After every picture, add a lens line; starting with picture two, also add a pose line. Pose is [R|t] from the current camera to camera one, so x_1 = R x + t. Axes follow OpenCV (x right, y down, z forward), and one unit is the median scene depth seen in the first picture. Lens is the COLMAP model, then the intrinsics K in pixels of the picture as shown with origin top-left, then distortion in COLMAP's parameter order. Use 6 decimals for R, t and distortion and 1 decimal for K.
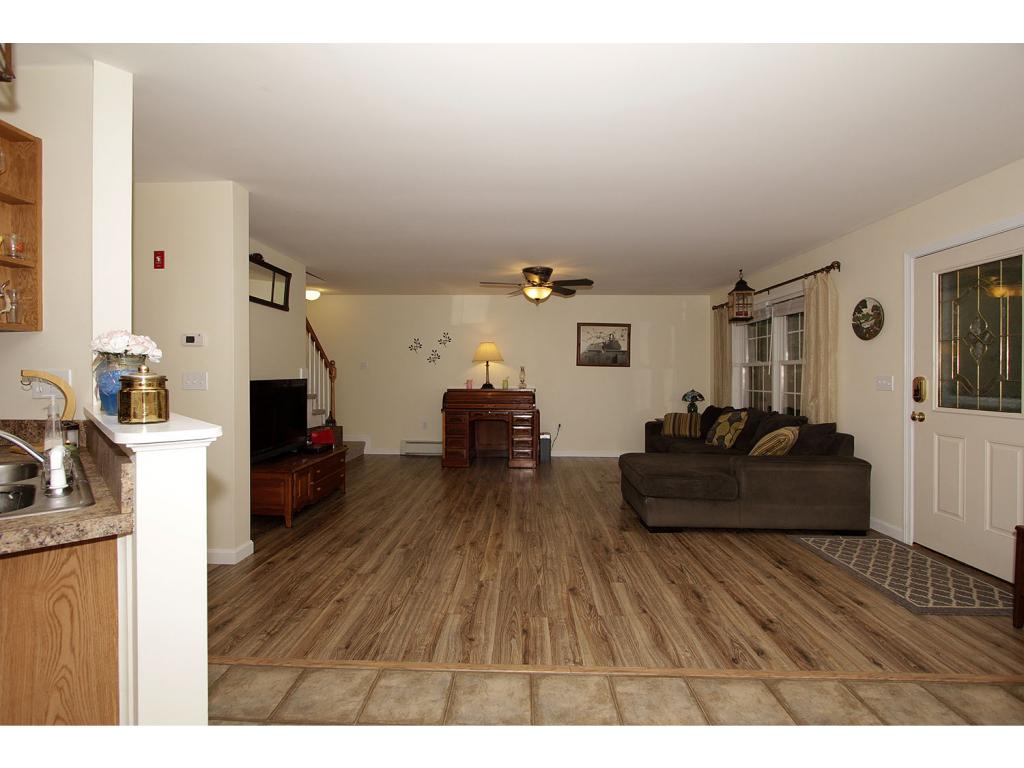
lens RADIAL K [[469.0, 0, 504.4], [0, 469.0, 382.3], [0, 0, 1]] dist [-0.016149, 0.000228]
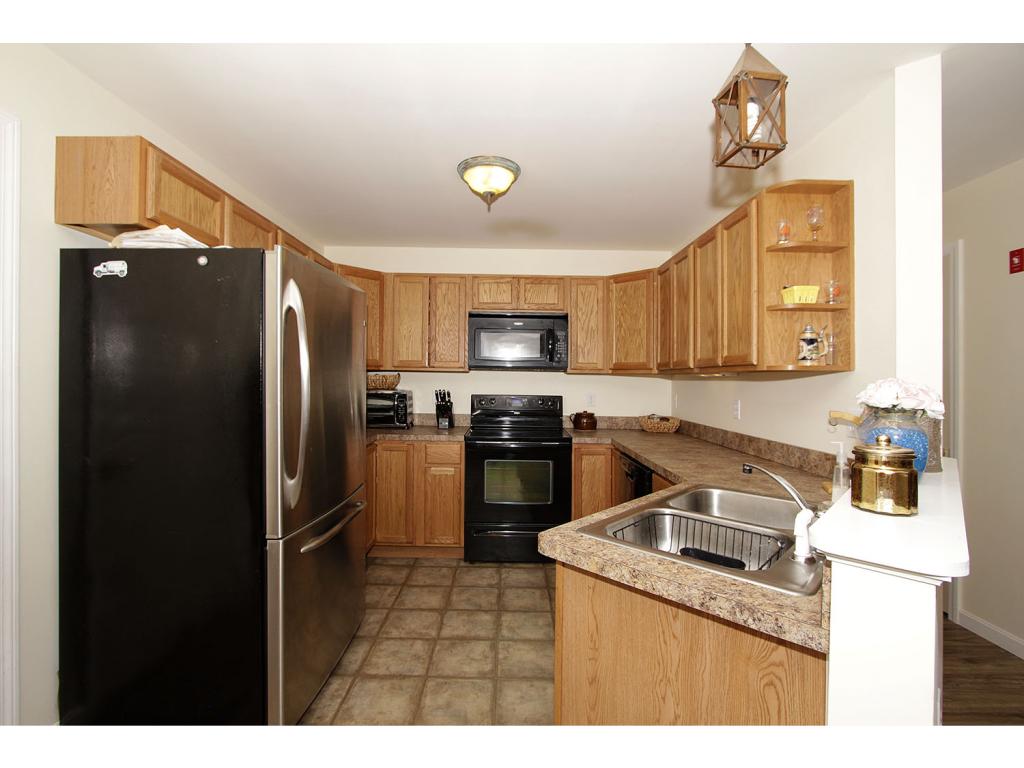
lens RADIAL K [[469.0, 0, 504.4], [0, 469.0, 382.3], [0, 0, 1]] dist [-0.016149, 0.000228]
pose [[0.034122, -0.004618, -0.999407, -0.021384], [-0.023150, 0.999717, -0.005410, -0.063323], [0.999150, 0.023321, 0.034005, 0.211303]]
